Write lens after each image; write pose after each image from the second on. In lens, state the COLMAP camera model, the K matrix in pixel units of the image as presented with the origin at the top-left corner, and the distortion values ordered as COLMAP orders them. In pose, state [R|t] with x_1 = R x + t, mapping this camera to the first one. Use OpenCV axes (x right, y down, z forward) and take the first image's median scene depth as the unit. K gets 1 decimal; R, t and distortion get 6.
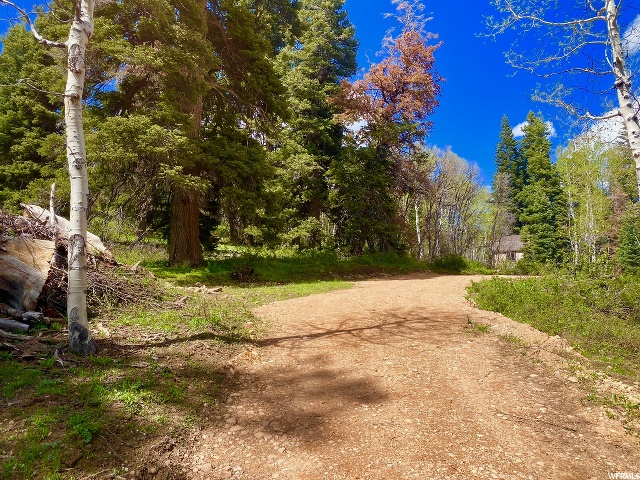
lens RADIAL K [[487.7, 0, 321.9], [0, 487.7, 234.9], [0, 0, 1]] dist [0.029187, -0.026960]
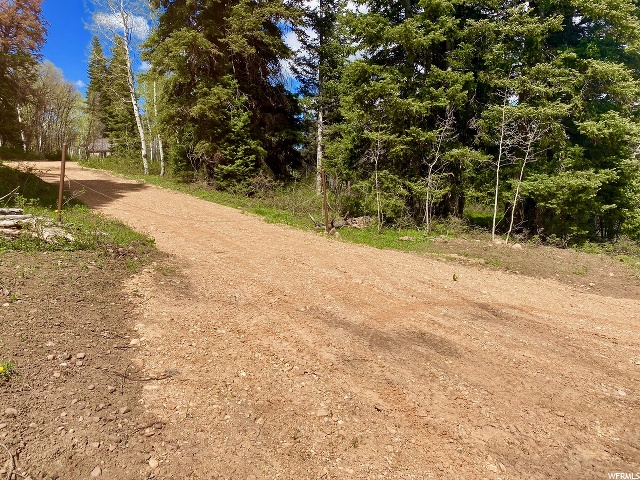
lens RADIAL K [[487.7, 0, 319.4], [0, 487.7, 237.9], [0, 0, 1]] dist [0.029187, -0.026960]
pose [[0.716721, -0.087615, 0.691834, -0.155181], [-0.053937, 0.982139, 0.180258, -0.005228], [-0.695271, -0.166510, 0.699194, -0.435526]]
